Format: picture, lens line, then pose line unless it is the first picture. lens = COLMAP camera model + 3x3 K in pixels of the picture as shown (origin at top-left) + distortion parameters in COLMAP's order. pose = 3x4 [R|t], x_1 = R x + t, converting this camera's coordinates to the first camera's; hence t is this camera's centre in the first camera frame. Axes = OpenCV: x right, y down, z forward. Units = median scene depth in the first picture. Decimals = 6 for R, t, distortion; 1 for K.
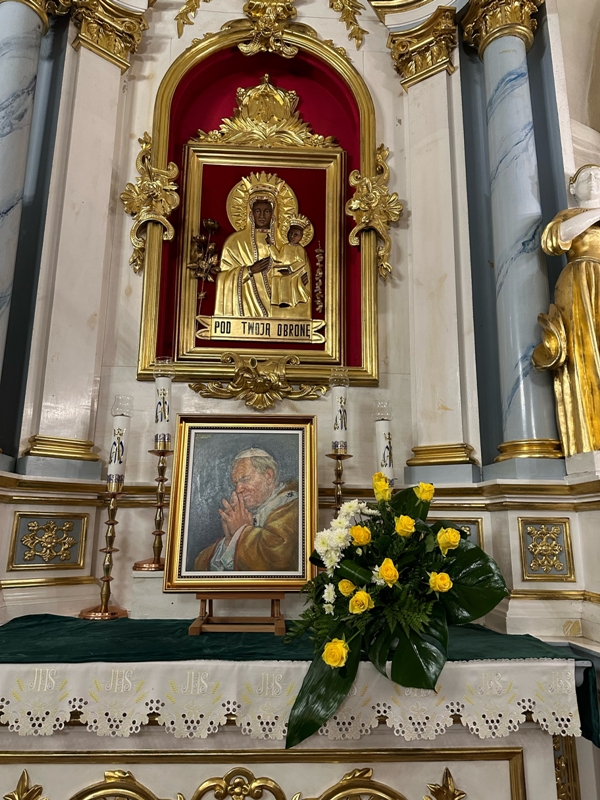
lens RADIAL K [[554.9, 0, 300.0], [0, 554.9, 400.0], [0, 0, 1]] dist [0.149843, -0.203304]
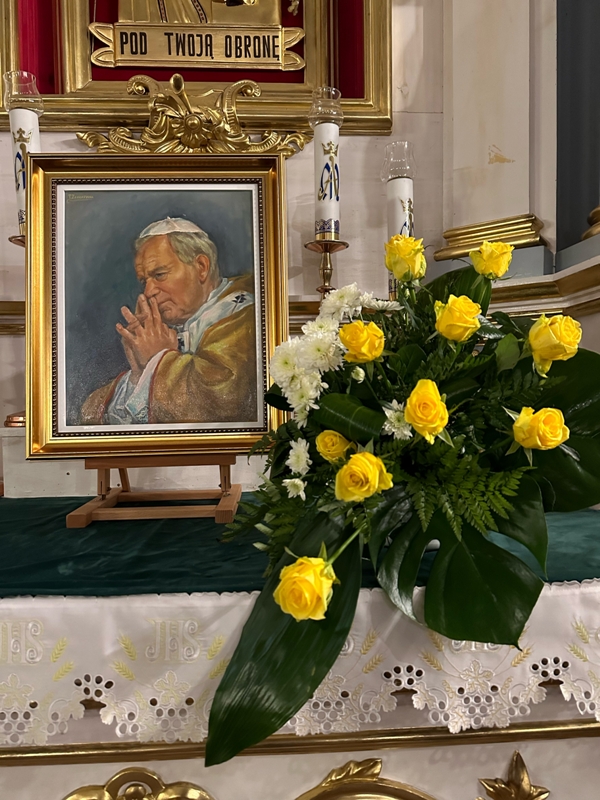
lens RADIAL K [[554.9, 0, 300.0], [0, 554.9, 400.0], [0, 0, 1]] dist [0.149843, -0.203304]
pose [[0.999700, -0.024476, 0.000892, 0.038360], [0.023552, 0.970691, 0.239175, 0.123711], [-0.006720, -0.239082, 0.970976, 0.375514]]
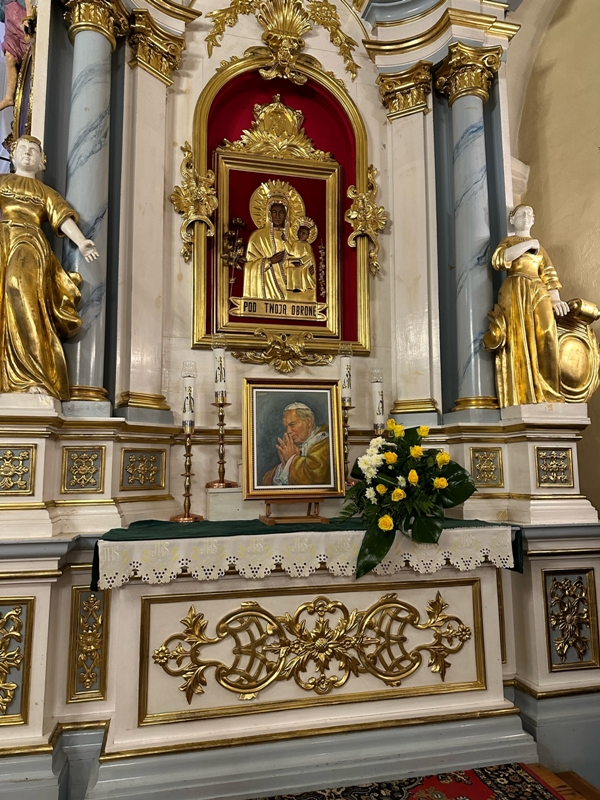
lens RADIAL K [[554.9, 0, 300.0], [0, 554.9, 400.0], [0, 0, 1]] dist [0.149843, -0.203304]
pose [[0.985238, 0.003213, 0.171160, -0.298079], [-0.019544, 0.995398, 0.093810, -0.048760], [-0.170071, -0.095770, 0.980767, -0.360471]]
